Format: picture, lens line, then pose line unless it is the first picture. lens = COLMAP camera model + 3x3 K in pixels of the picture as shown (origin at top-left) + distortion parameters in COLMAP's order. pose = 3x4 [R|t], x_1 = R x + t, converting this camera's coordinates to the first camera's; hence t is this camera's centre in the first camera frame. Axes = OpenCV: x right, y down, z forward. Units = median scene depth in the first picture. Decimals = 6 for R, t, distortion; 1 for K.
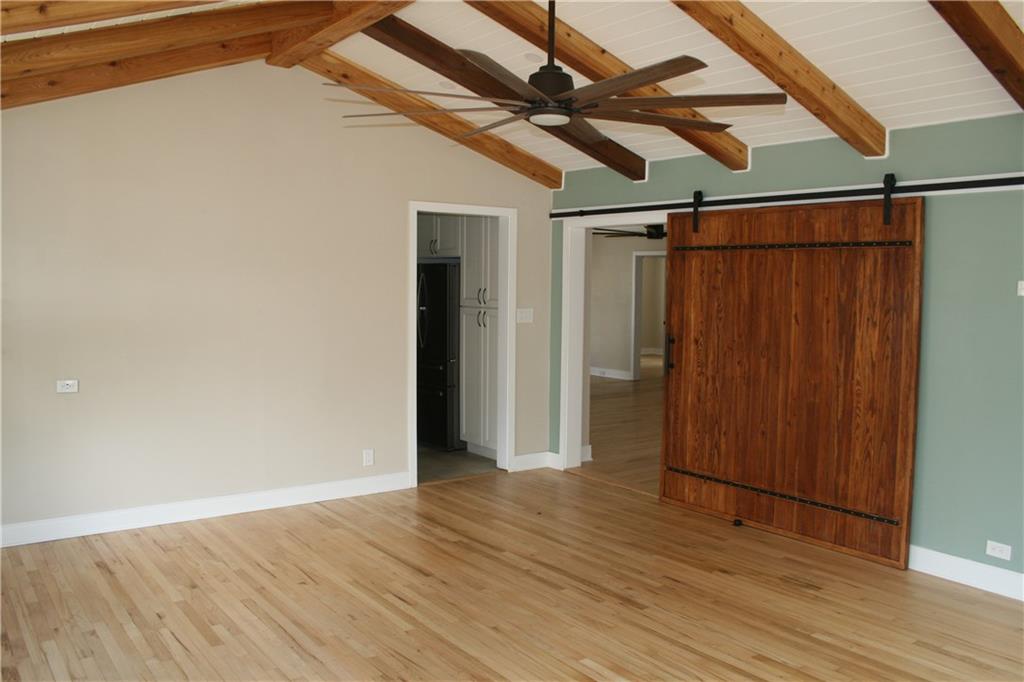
lens RADIAL K [[864.9, 0, 512.0], [0, 864.9, 341.0], [0, 0, 1]] dist [-0.106981, -0.000532]
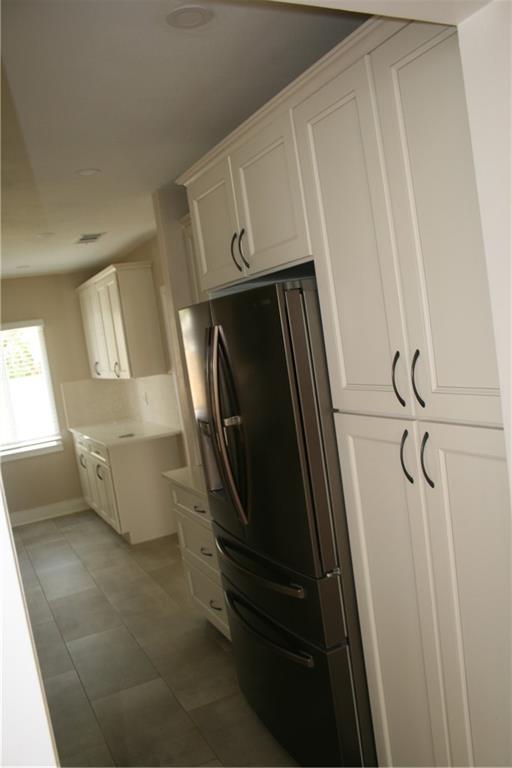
lens RADIAL K [[648.7, 0, 256.0], [0, 648.7, 384.0], [0, 0, 1]] dist [-0.106981, -0.000532]
pose [[0.972852, -0.133407, -0.189109, -0.042149], [0.137167, 0.990524, 0.006872, -0.057030], [0.186400, -0.032625, 0.981932, 0.770866]]
